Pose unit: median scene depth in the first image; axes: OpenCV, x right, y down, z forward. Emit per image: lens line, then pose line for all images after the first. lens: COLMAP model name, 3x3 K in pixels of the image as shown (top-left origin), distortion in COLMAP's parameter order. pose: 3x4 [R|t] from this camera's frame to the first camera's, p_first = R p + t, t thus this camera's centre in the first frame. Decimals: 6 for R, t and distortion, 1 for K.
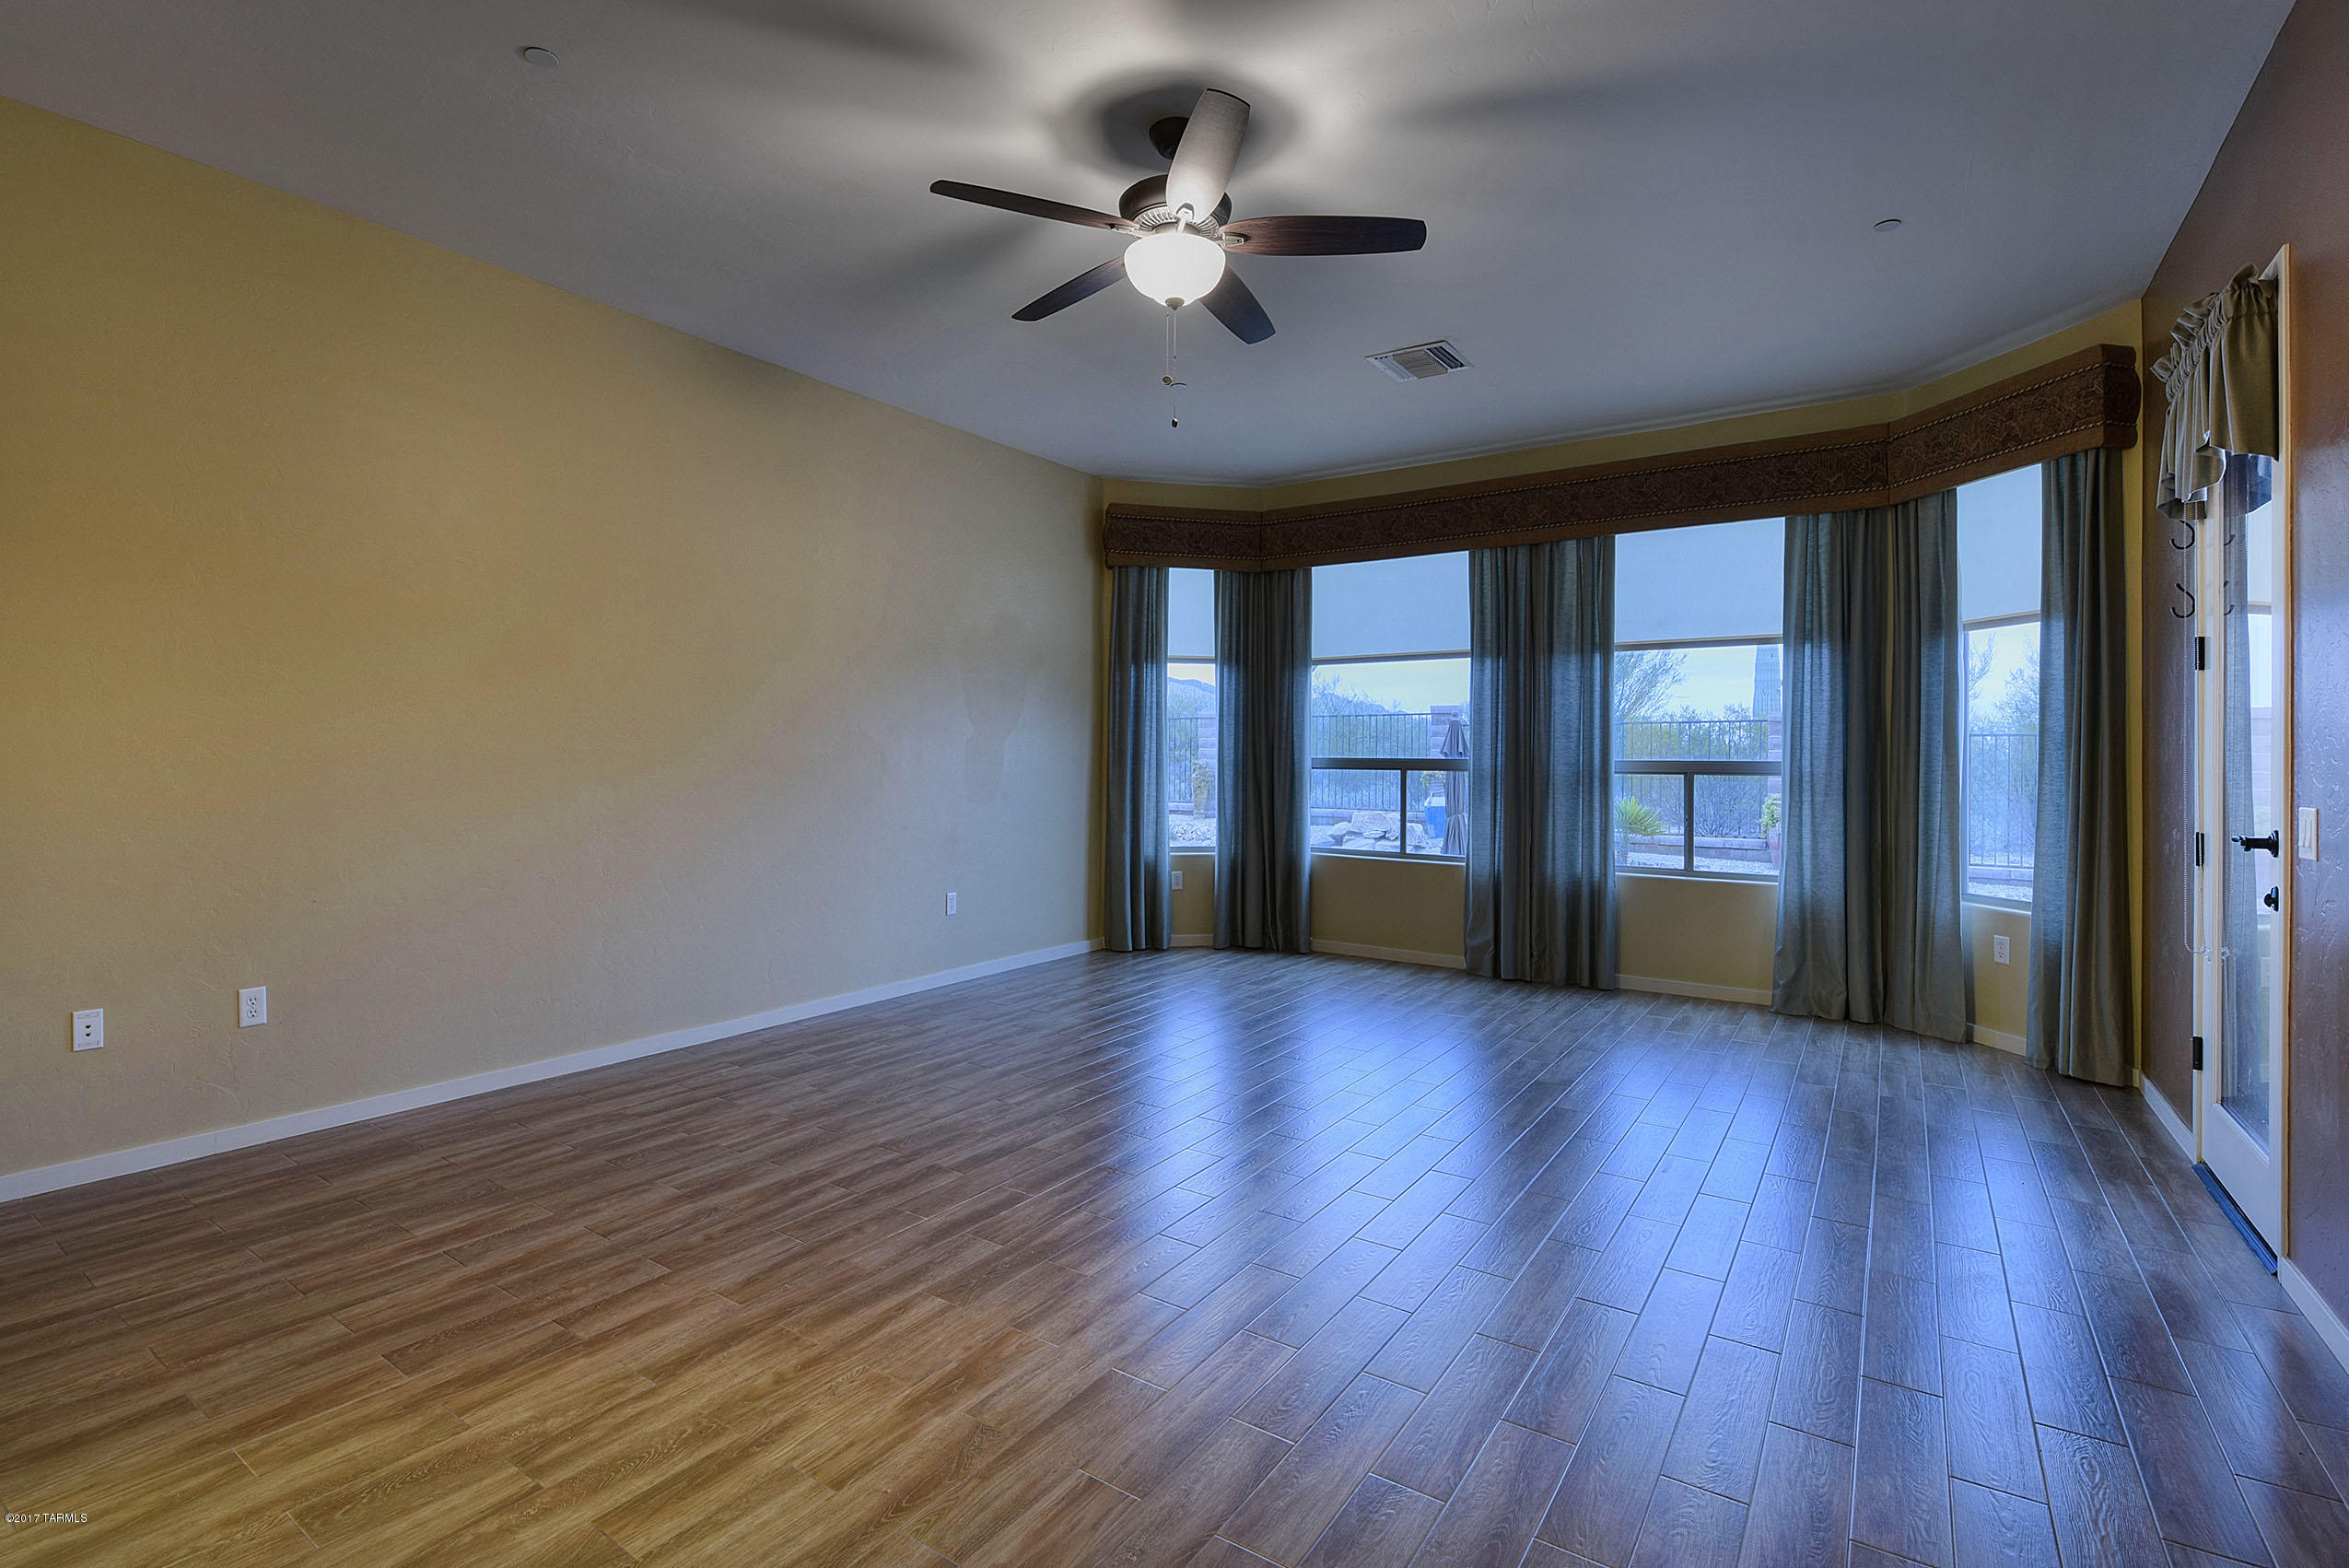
lens RADIAL K [[1057.8, 0, 1174.5], [0, 1057.8, 784.0], [0, 0, 1]] dist [-0.002851, -0.000810]
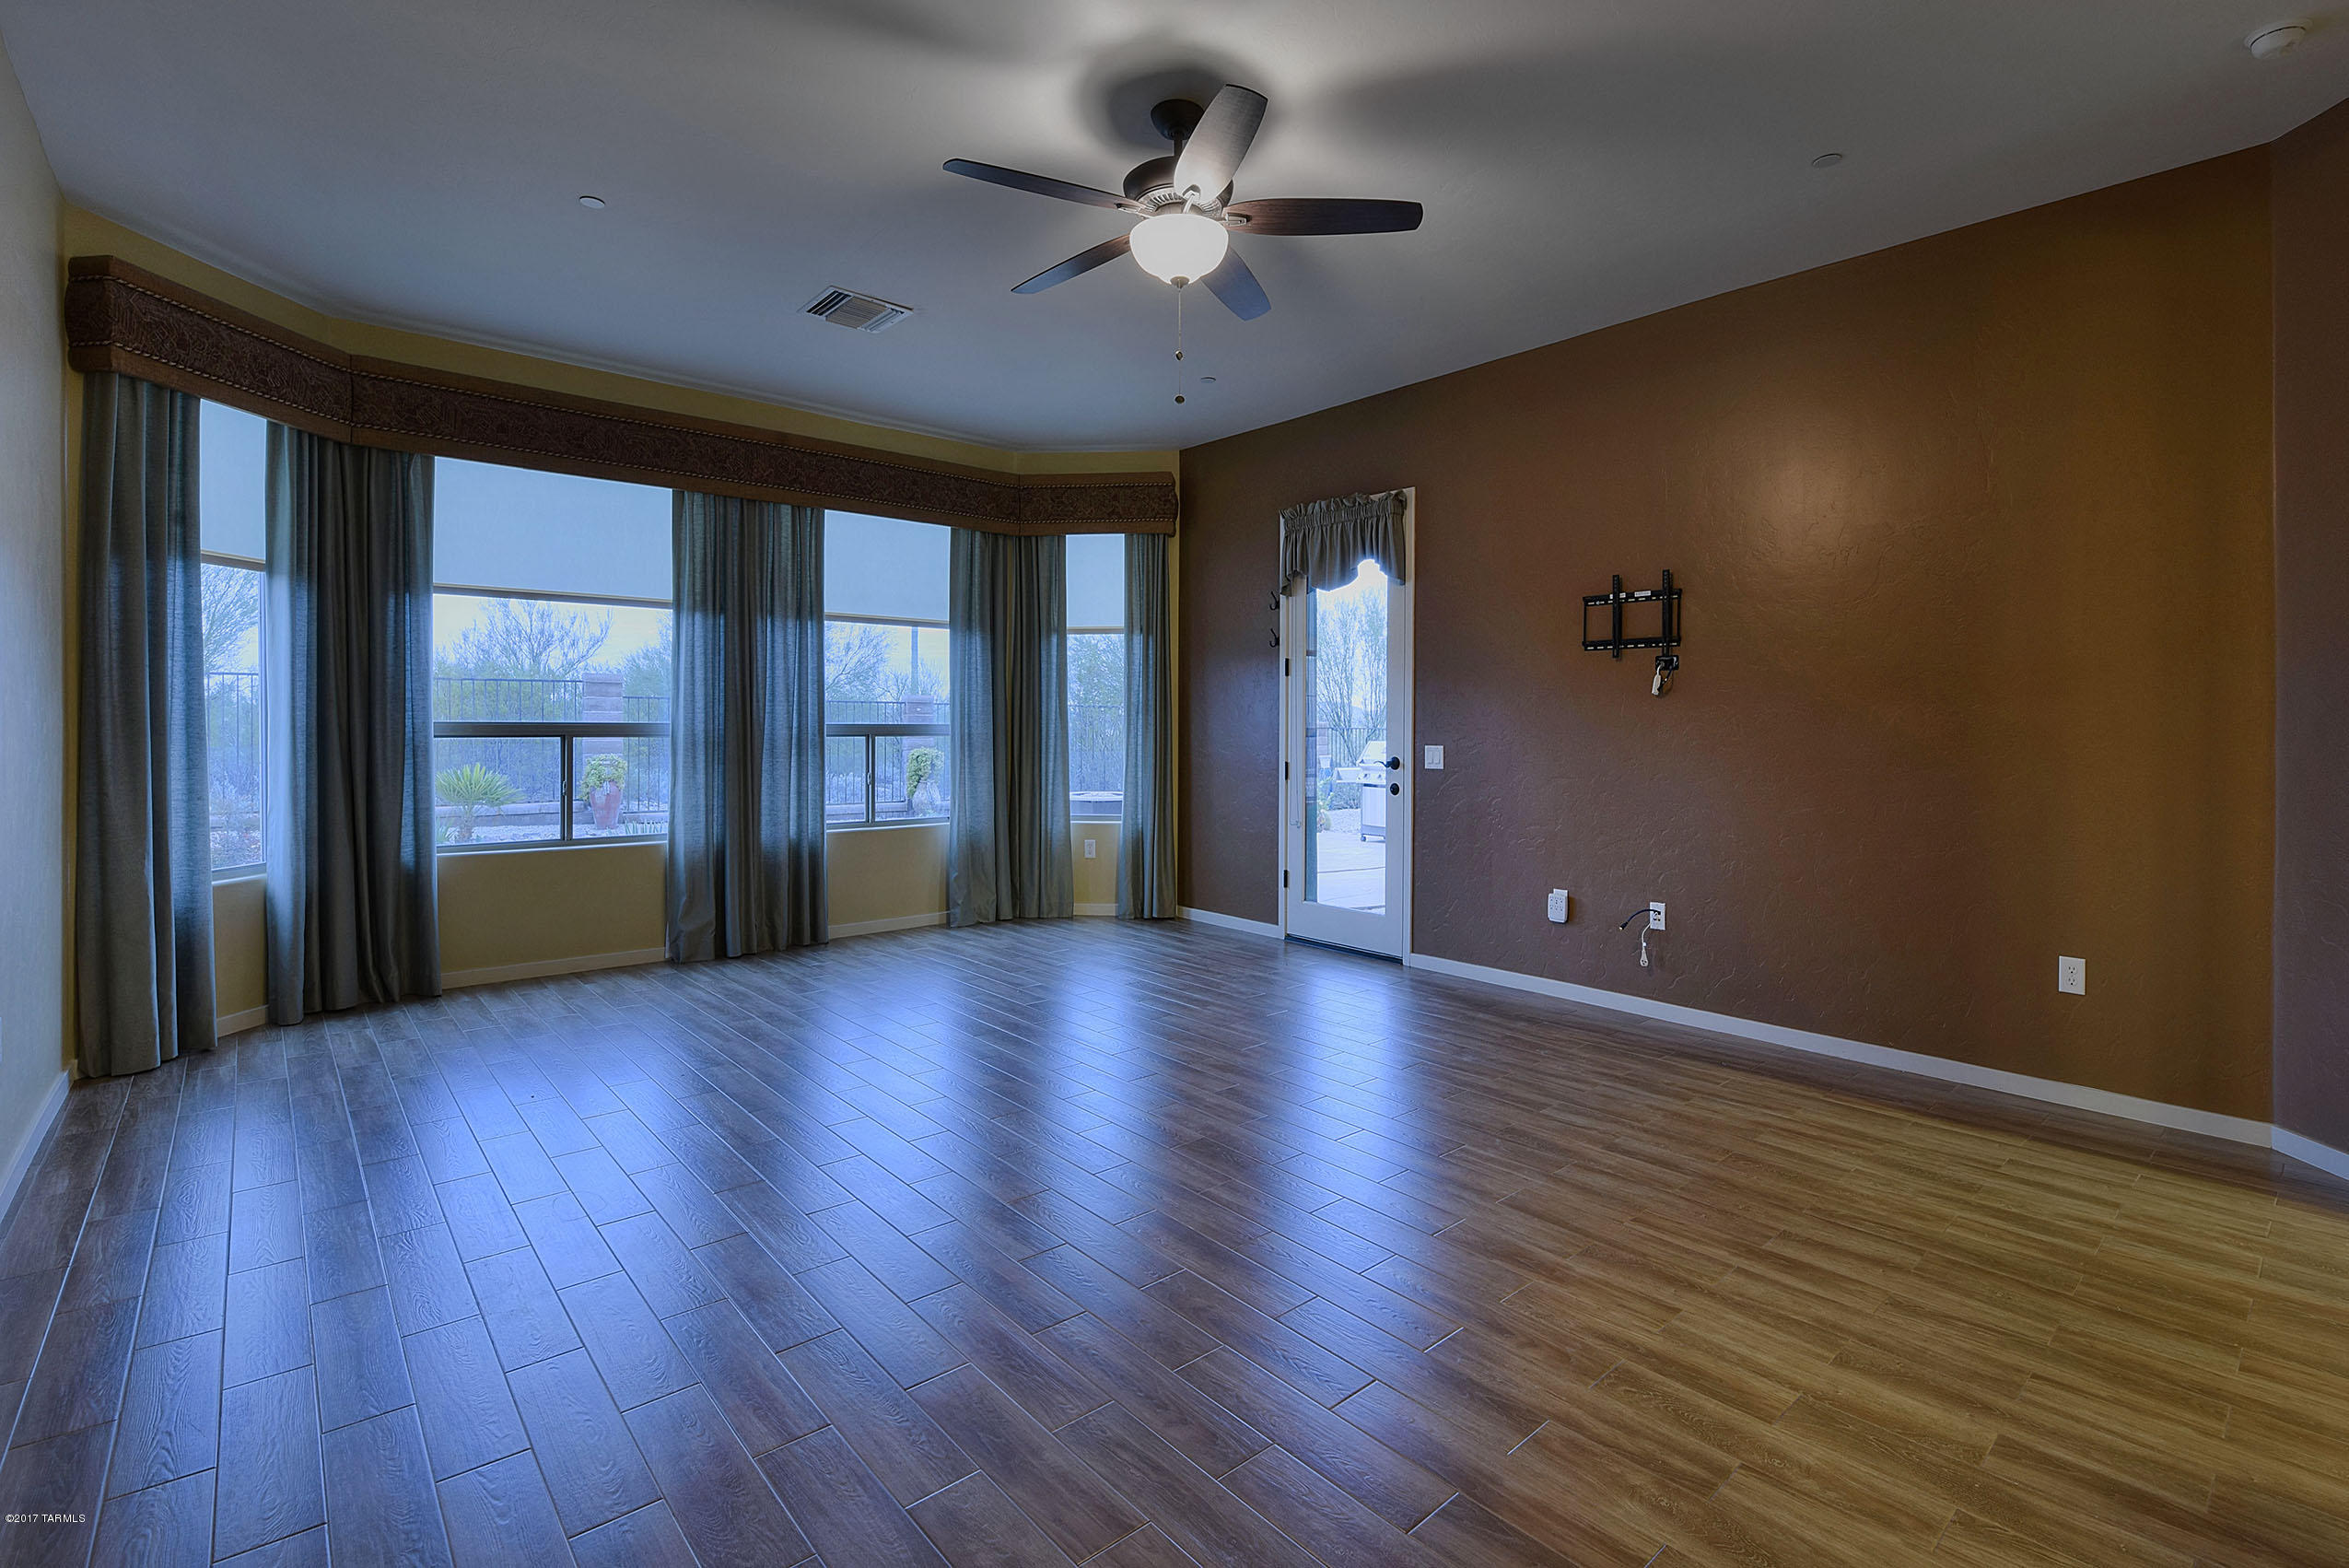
lens RADIAL K [[1074.7, 0, 1180.9], [0, 1074.7, 742.5], [0, 0, 1]] dist [-0.000387, -0.000653]
pose [[0.255767, -0.021261, 0.966505, -0.539949], [0.023207, 0.999605, 0.015848, -0.013043], [-0.966460, 0.018376, 0.256160, 0.393791]]
